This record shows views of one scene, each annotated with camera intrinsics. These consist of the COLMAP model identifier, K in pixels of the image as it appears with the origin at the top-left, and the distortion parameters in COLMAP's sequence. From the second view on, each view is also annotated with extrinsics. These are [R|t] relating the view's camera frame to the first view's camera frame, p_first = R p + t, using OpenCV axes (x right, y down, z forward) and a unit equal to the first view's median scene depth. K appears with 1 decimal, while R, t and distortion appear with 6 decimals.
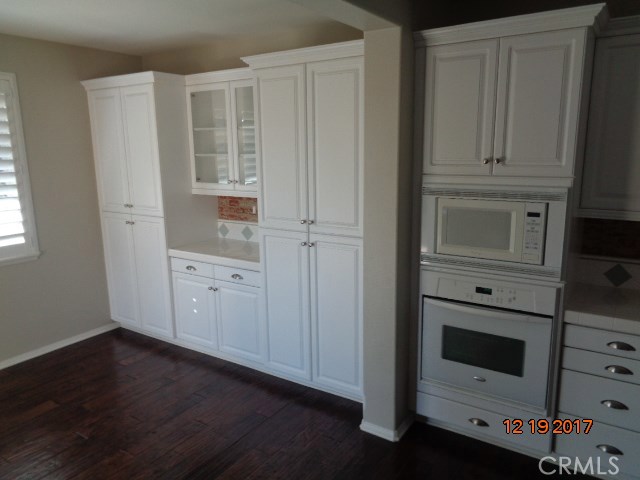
lens RADIAL K [[481.2, 0, 320.4], [0, 481.2, 240.2], [0, 0, 1]] dist [-0.000207, 0.002186]
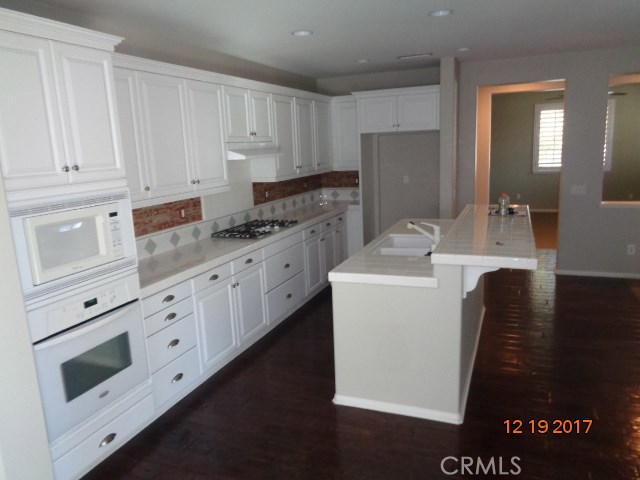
lens RADIAL K [[481.2, 0, 320.0], [0, 481.2, 239.2], [0, 0, 1]] dist [-0.000207, 0.002186]
pose [[-0.183417, -0.174501, 0.967423, -0.678277], [0.238728, 0.946752, 0.216034, -0.118651], [-0.953607, 0.270575, -0.131992, 0.683166]]
